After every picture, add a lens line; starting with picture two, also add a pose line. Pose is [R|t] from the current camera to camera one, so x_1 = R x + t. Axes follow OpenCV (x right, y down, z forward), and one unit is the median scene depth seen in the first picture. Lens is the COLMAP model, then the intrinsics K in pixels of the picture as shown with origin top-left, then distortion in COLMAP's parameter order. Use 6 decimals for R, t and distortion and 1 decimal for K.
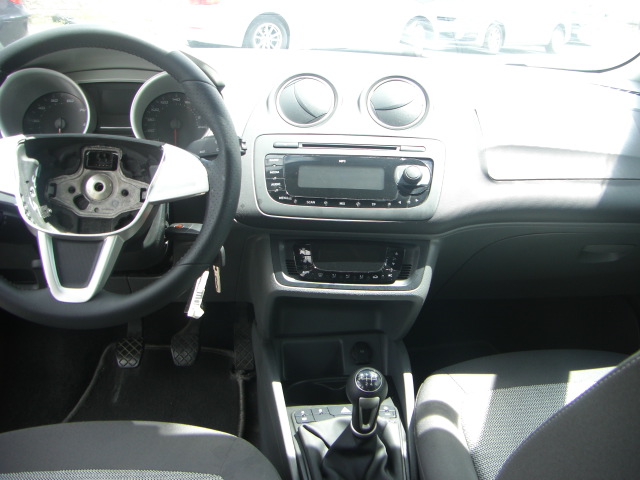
lens RADIAL K [[714.9, 0, 321.8], [0, 714.9, 235.1], [0, 0, 1]] dist [-0.143466, 0.000000]
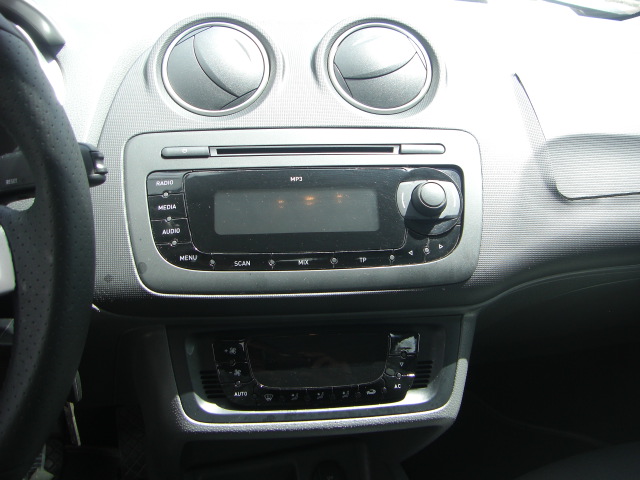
lens RADIAL K [[714.9, 0, 319.6], [0, 714.9, 236.2], [0, 0, 1]] dist [-0.143466, 0.000000]
pose [[0.986537, -0.062327, 0.151193, -0.037193], [0.056472, 0.997490, 0.042721, -0.084080], [-0.153476, -0.033607, 0.987581, 0.483266]]
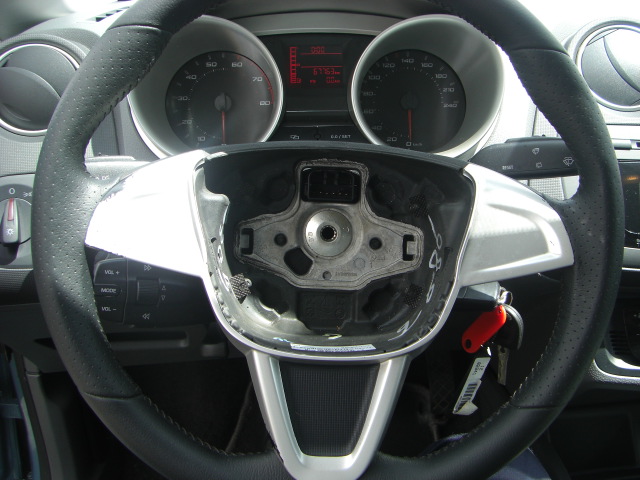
lens RADIAL K [[714.9, 0, 335.5], [0, 714.9, 244.6], [0, 0, 1]] dist [-0.143466, 0.000000]
pose [[0.997678, 0.000019, -0.068102, -0.250503], [0.008173, 0.992739, 0.120011, -0.117648], [0.067610, -0.120289, 0.990434, 0.399147]]
